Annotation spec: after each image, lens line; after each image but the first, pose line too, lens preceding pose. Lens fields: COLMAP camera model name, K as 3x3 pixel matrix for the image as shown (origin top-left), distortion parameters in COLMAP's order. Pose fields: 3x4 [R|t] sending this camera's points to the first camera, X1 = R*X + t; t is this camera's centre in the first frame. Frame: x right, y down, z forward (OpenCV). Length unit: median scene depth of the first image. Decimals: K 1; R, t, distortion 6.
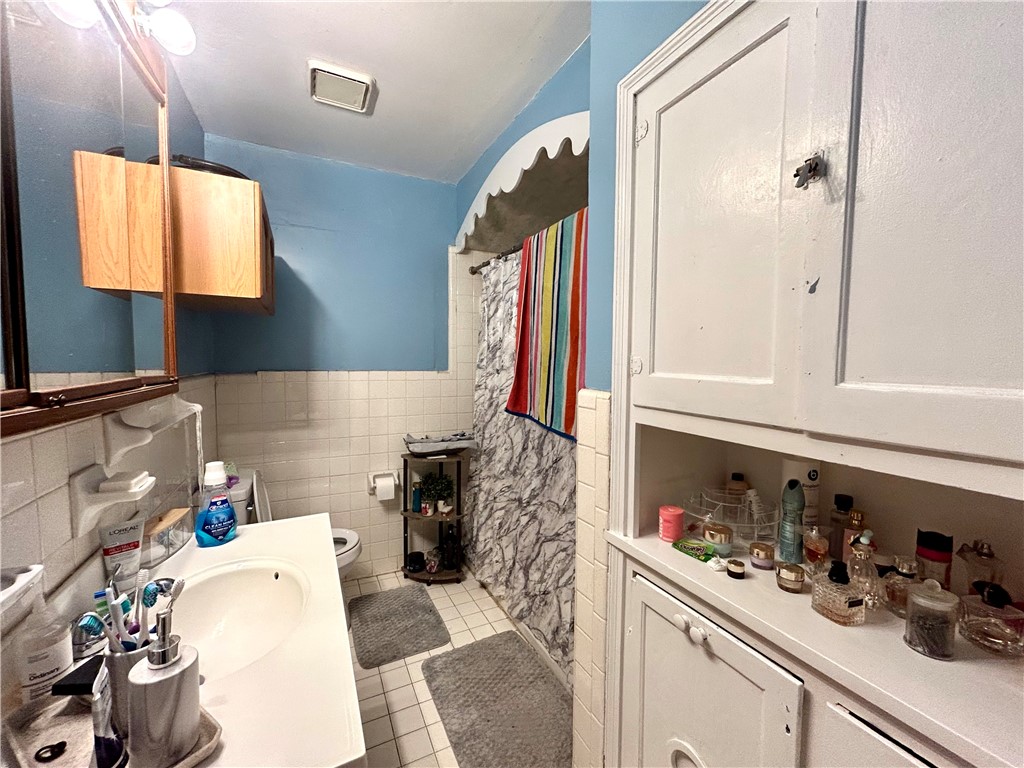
lens RADIAL K [[417.1, 0, 512.5], [0, 417.1, 383.8], [0, 0, 1]] dist [-0.003032, -0.000061]
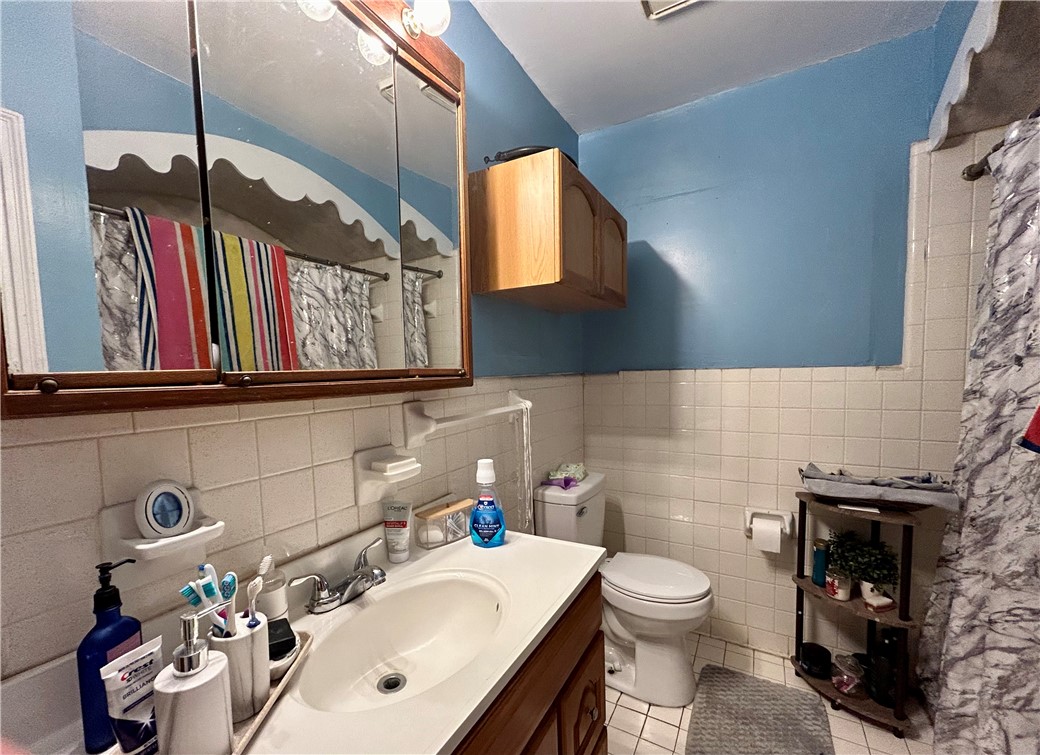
lens RADIAL K [[434.3, 0, 500.6], [0, 434.3, 402.4], [0, 0, 1]] dist [-0.001164, -0.000491]
pose [[0.537605, 0.037440, -0.842365, 0.062863], [-0.018163, 0.999296, 0.032823, 0.011750], [0.843001, -0.002346, 0.537906, 0.233985]]
